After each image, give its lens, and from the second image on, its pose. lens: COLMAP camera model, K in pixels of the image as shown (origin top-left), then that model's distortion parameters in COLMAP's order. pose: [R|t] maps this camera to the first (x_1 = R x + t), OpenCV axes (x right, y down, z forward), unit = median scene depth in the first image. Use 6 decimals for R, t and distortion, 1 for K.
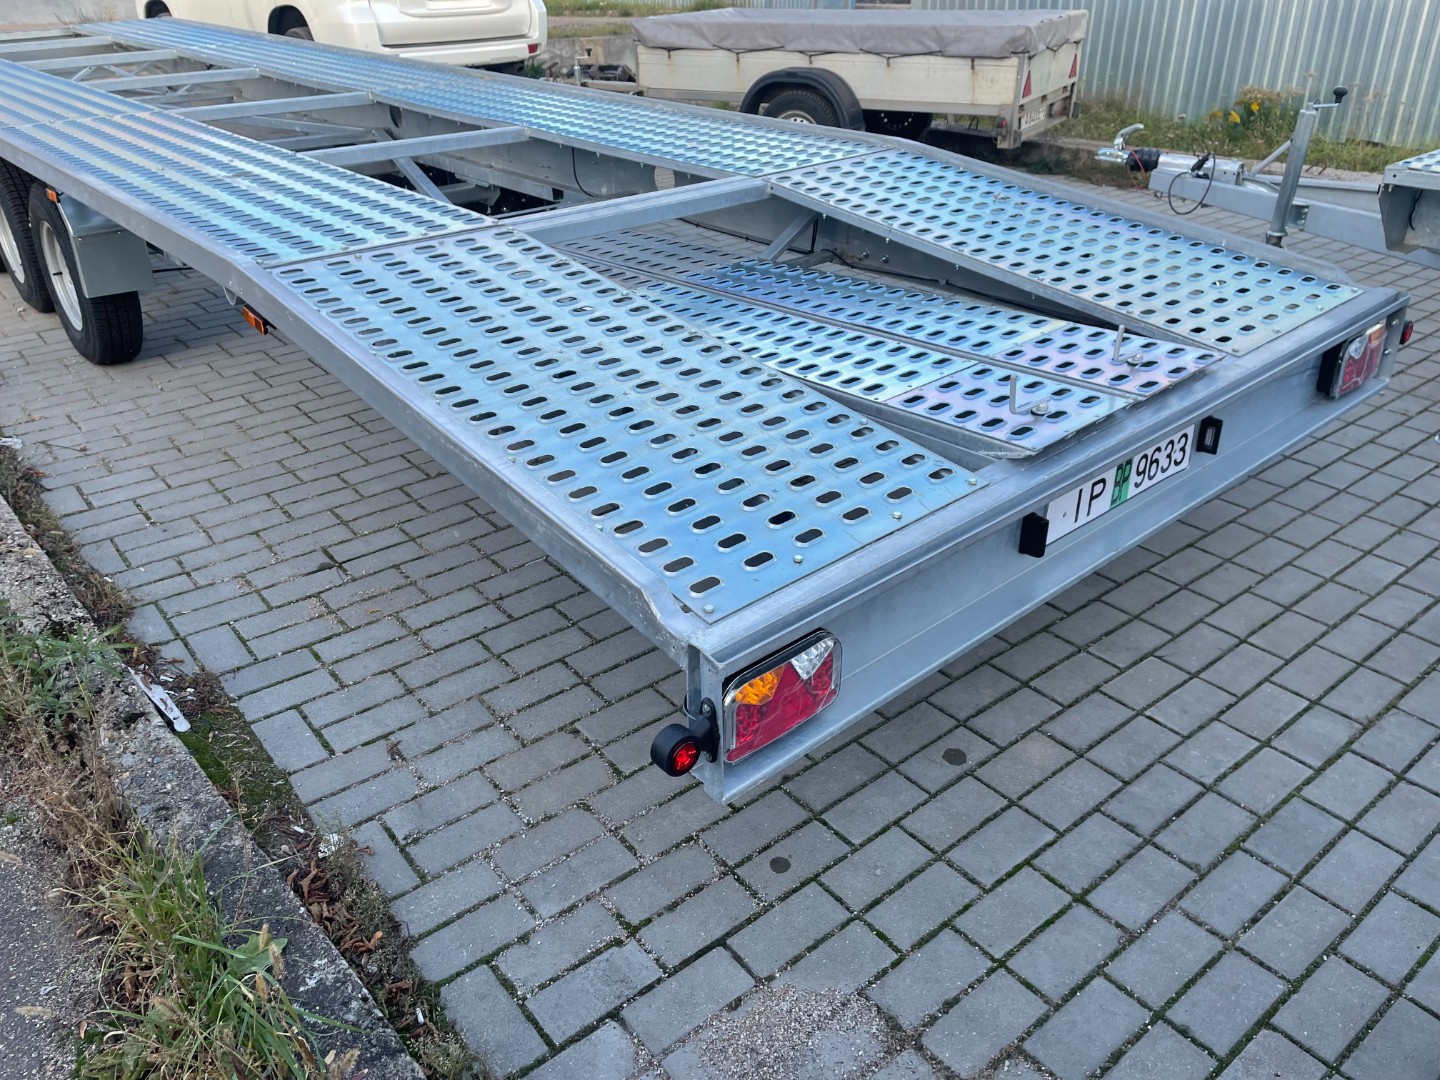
lens RADIAL K [[1110.8, 0, 726.2], [0, 1110.8, 534.9], [0, 0, 1]] dist [0.048326, -0.056014]
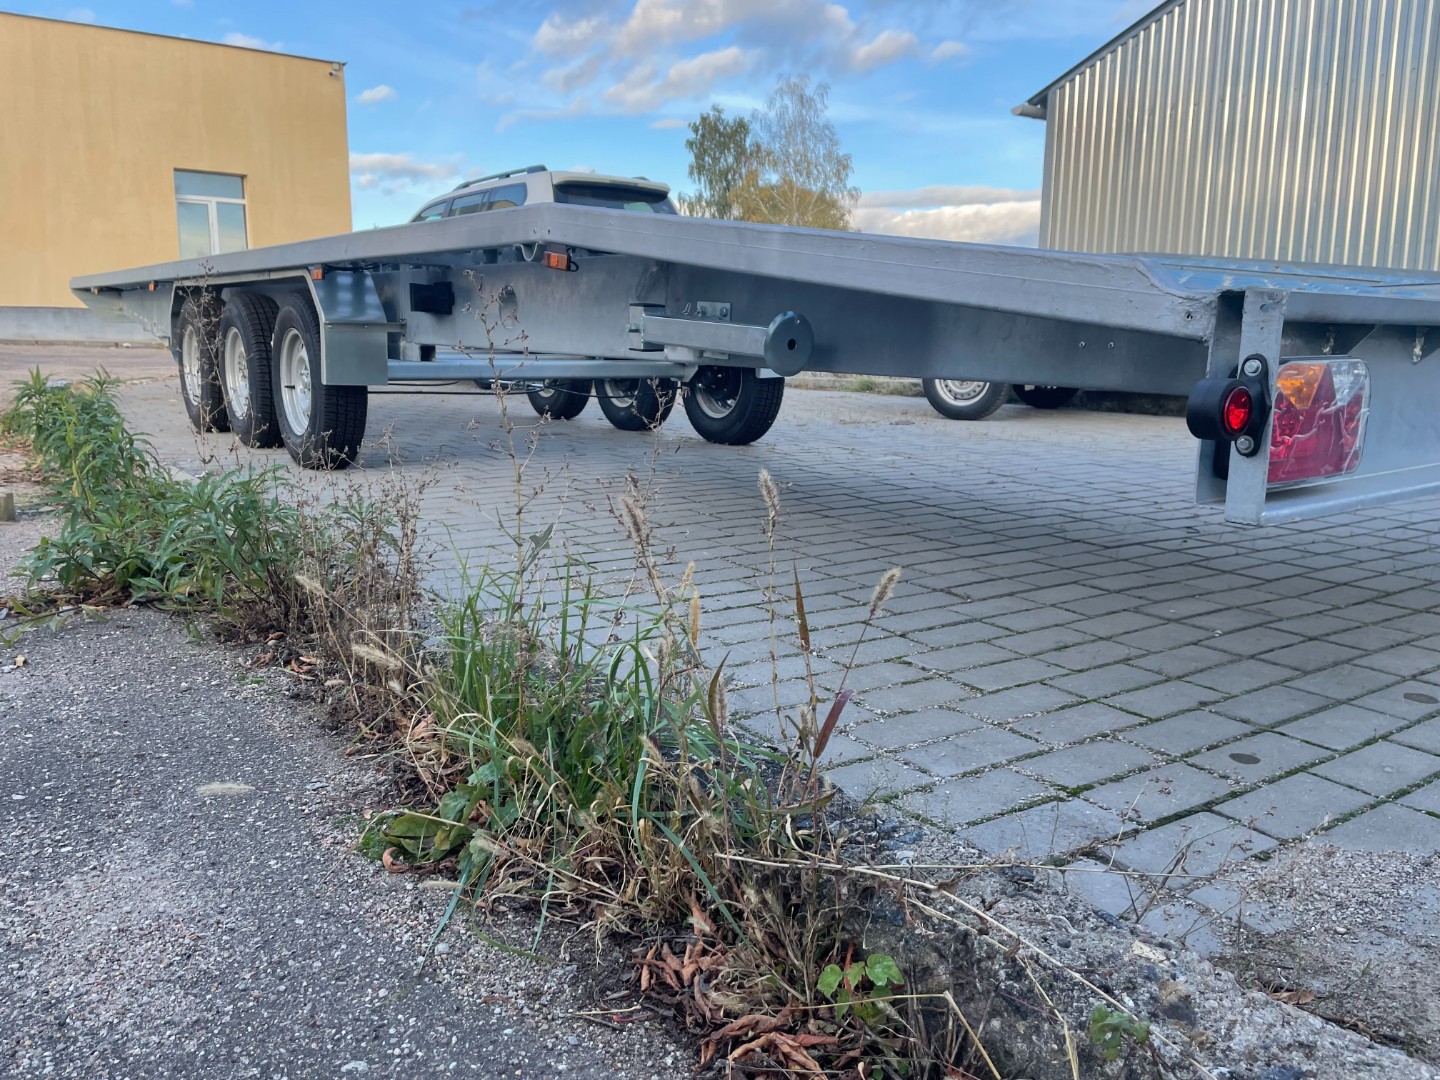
lens RADIAL K [[1110.8, 0, 710.5], [0, 1110.8, 536.5], [0, 0, 1]] dist [0.048326, -0.056014]
pose [[0.994773, 0.039124, -0.094317, -0.243491], [-0.065929, 0.951439, -0.300696, 0.407554], [0.077972, 0.305343, 0.949045, 0.221172]]
